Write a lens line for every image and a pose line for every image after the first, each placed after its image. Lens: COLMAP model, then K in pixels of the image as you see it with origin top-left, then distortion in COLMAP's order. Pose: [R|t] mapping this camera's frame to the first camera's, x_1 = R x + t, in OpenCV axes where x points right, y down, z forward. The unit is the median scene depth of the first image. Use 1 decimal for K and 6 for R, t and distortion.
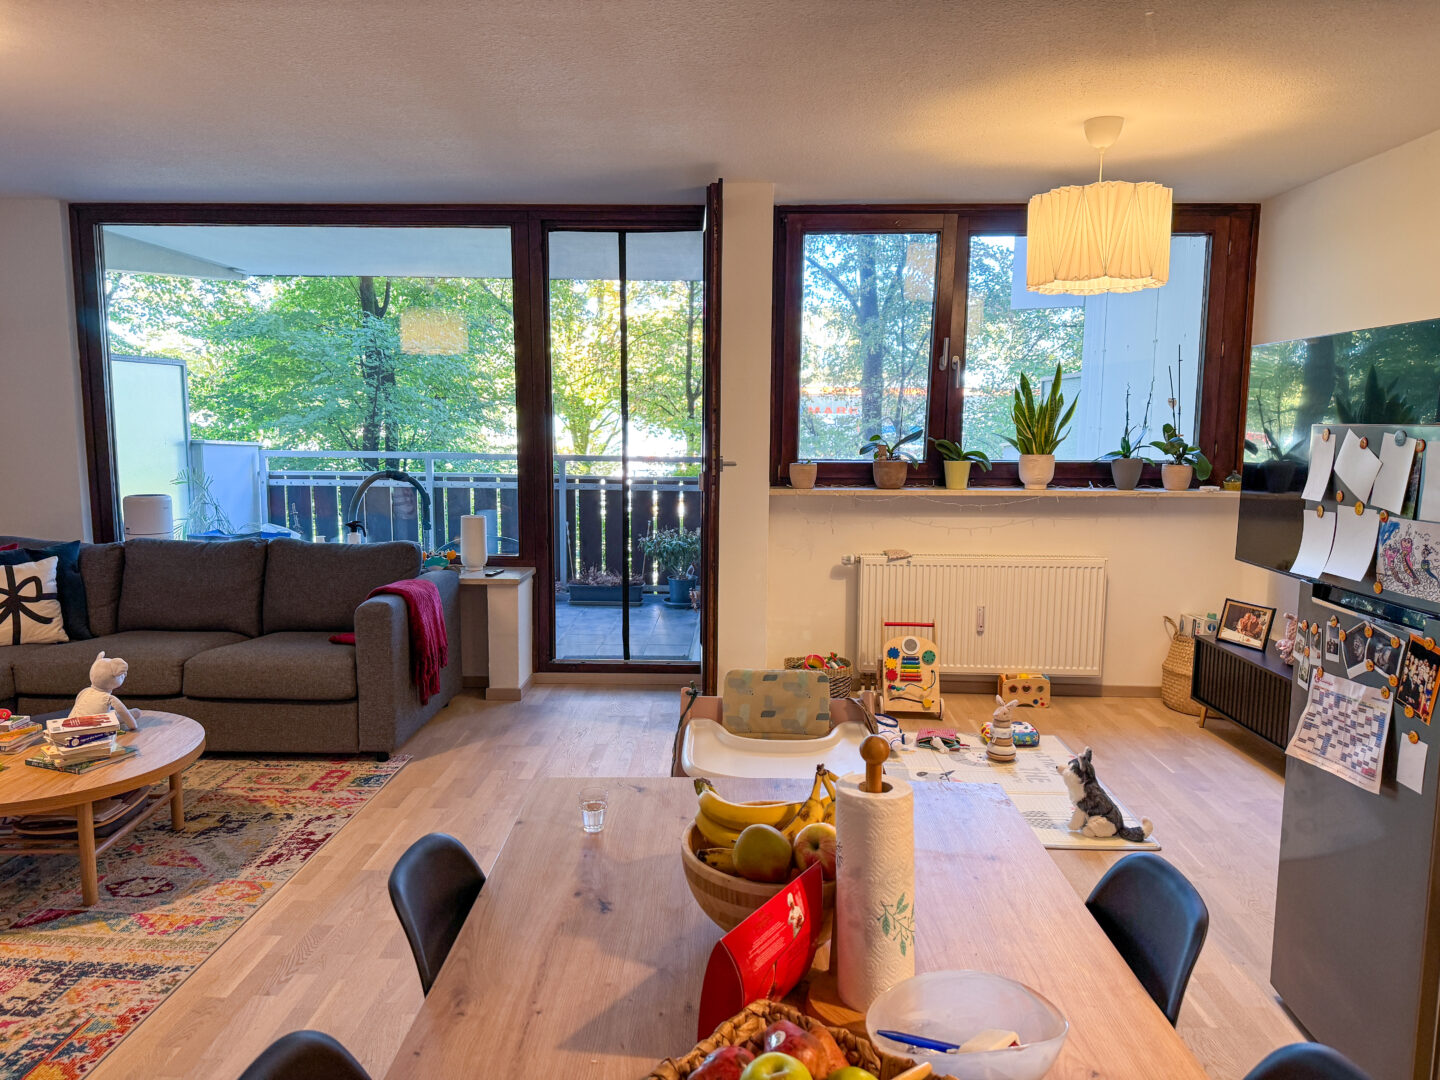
lens RADIAL K [[1006.4, 0, 716.9], [0, 1006.4, 542.2], [0, 0, 1]] dist [0.061655, -0.072460]
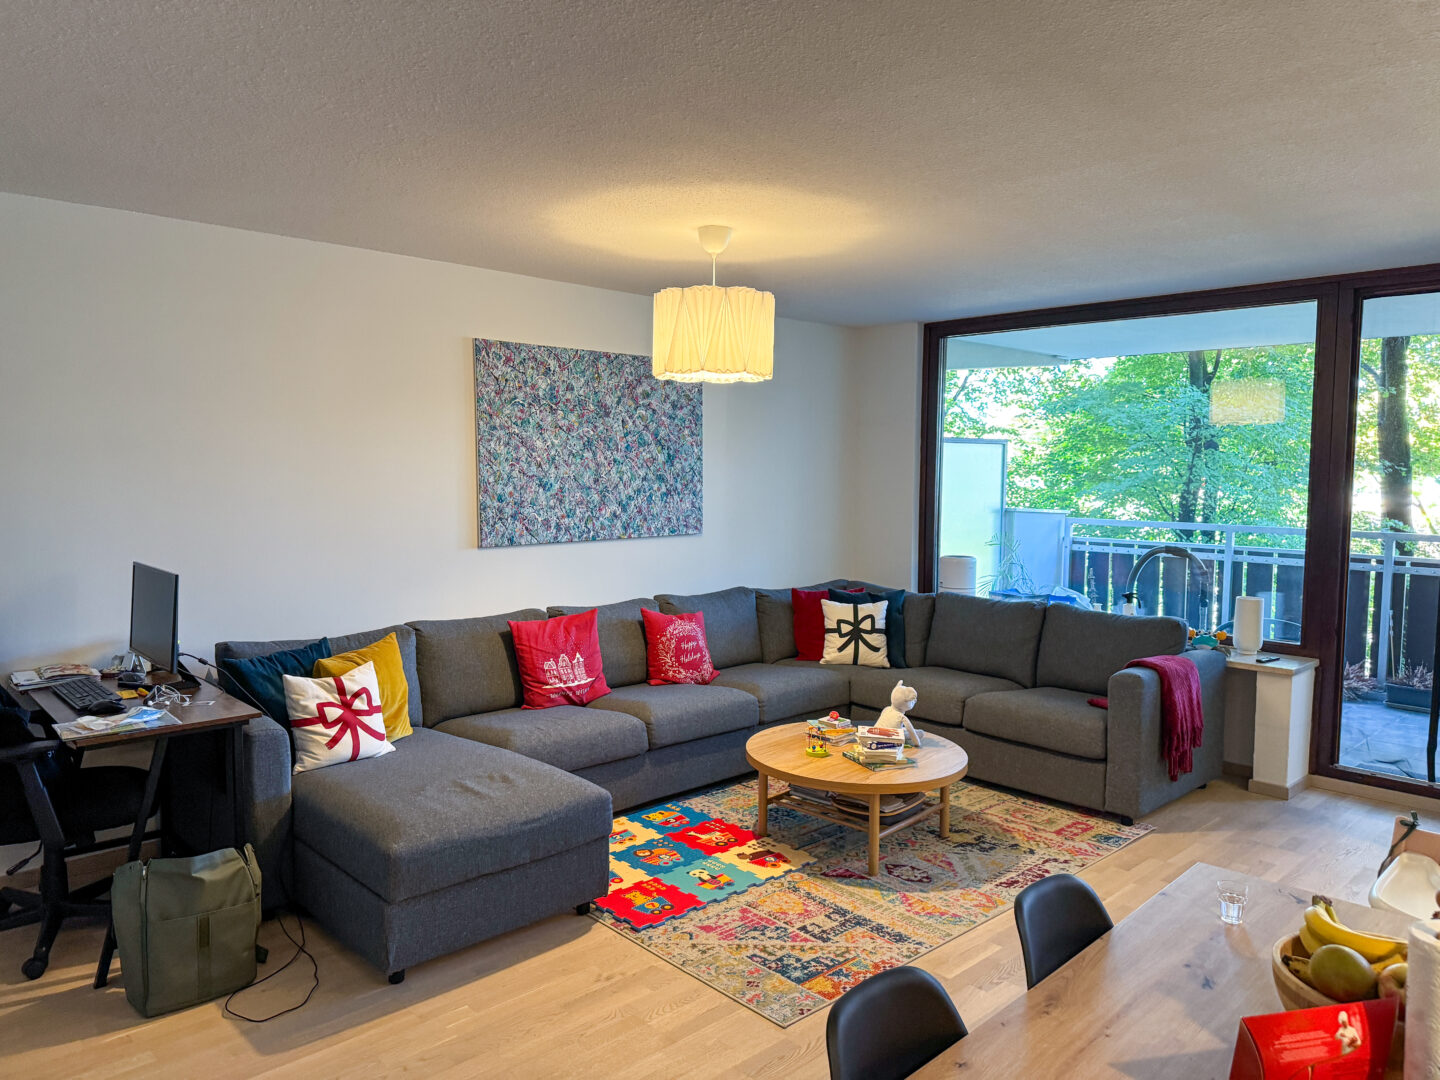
lens RADIAL K [[1006.4, 0, 722.8], [0, 1006.4, 531.8], [0, 0, 1]] dist [0.061655, -0.072460]
pose [[0.716026, 0.045848, -0.696567, 0.091711], [-0.093188, 0.995188, -0.030287, -0.015690], [0.691826, 0.086598, 0.716853, -0.068272]]
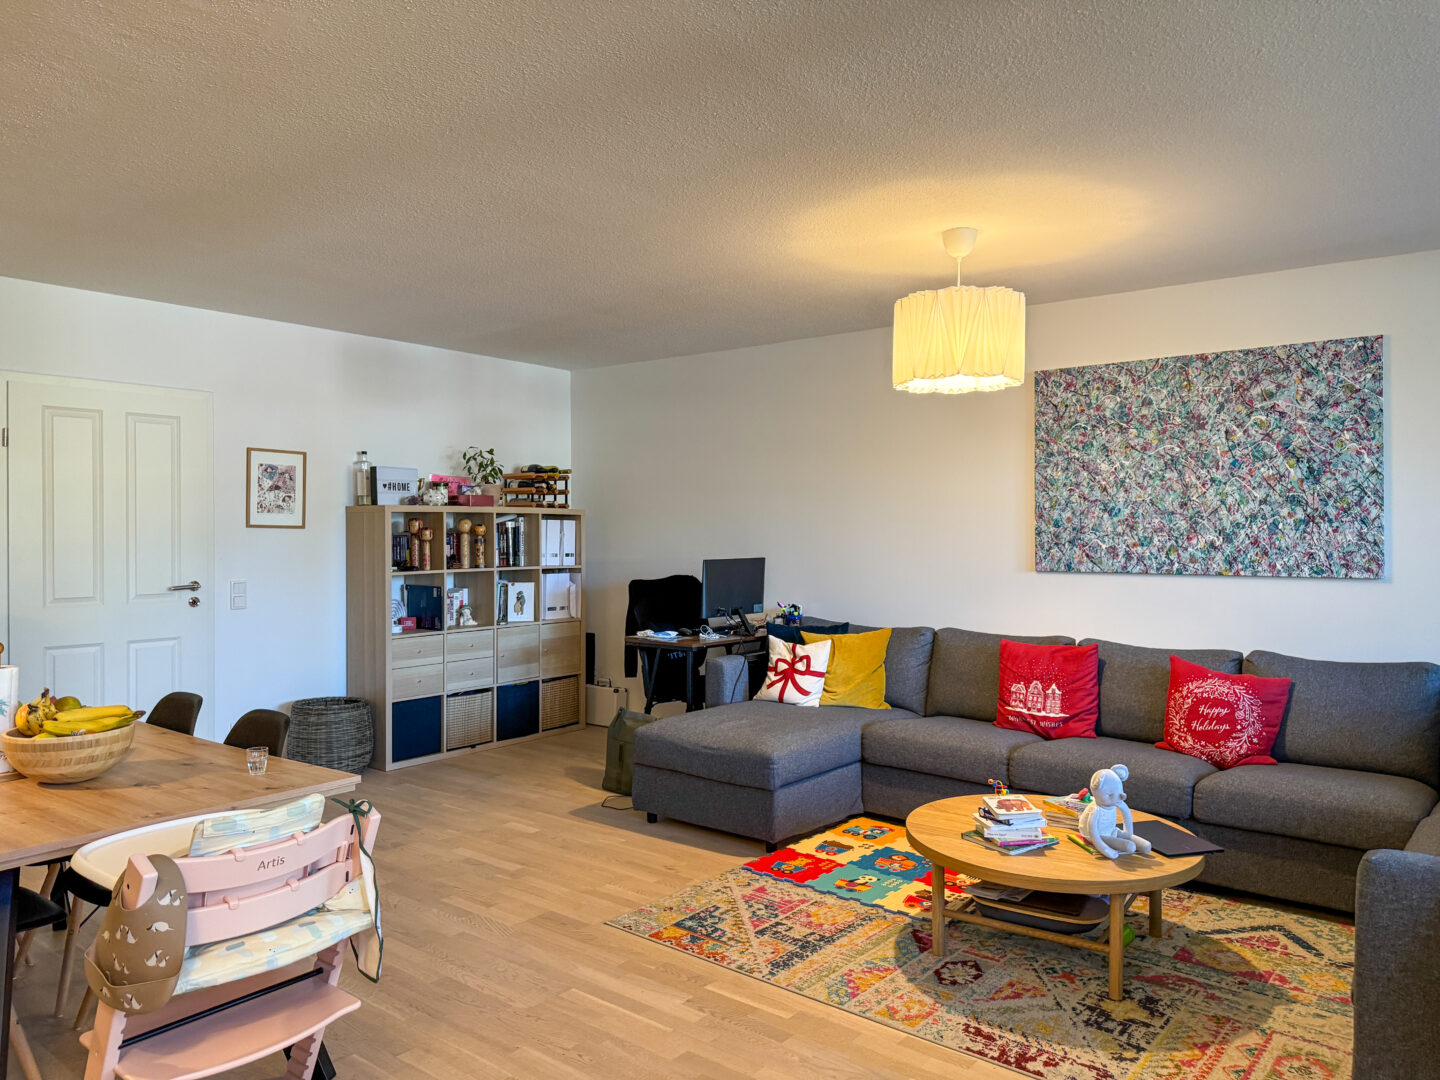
lens RADIAL K [[1006.4, 0, 704.0], [0, 1006.4, 544.8], [0, 0, 1]] dist [0.061655, -0.072460]
pose [[-0.599459, 0.009954, -0.800344, 0.290619], [-0.104876, 0.990325, 0.090869, -0.109538], [0.793505, 0.138409, -0.592615, 1.010227]]
